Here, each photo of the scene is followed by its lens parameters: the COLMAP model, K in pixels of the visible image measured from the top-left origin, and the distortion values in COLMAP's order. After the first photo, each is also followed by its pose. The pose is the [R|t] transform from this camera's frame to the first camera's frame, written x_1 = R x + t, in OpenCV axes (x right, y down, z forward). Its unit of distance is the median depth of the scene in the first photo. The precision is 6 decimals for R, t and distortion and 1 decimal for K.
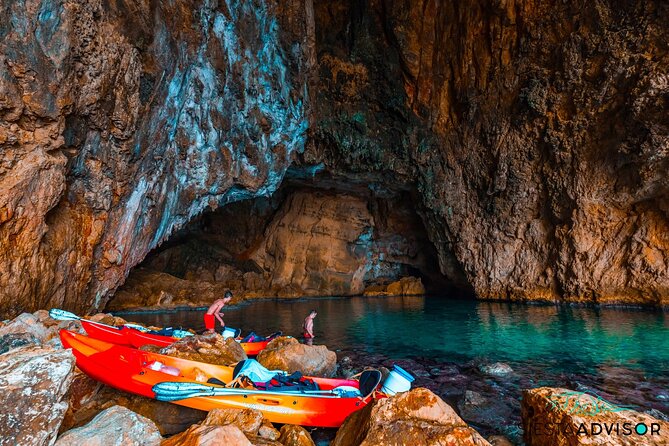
lens RADIAL K [[673.1, 0, 334.5], [0, 673.1, 223.0], [0, 0, 1]] dist [0.006465, 0.013170]
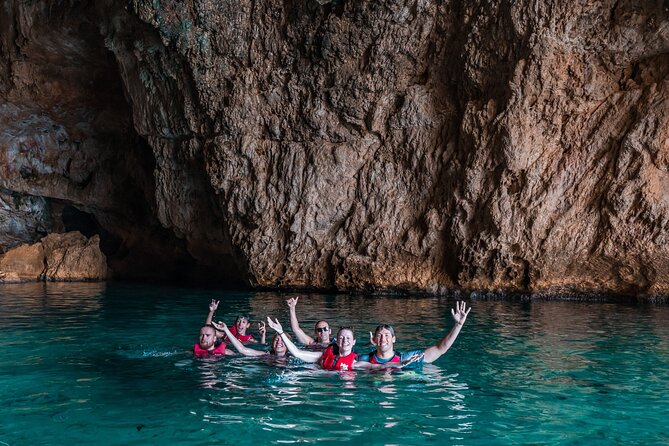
lens RADIAL K [[673.1, 0, 334.5], [0, 673.1, 223.0], [0, 0, 1]] dist [0.006465, 0.013170]
pose [[0.860856, 0.060453, 0.505245, 0.054219], [-0.041248, 0.997941, -0.049123, 0.098780], [-0.507174, 0.021448, 0.861577, 0.672585]]
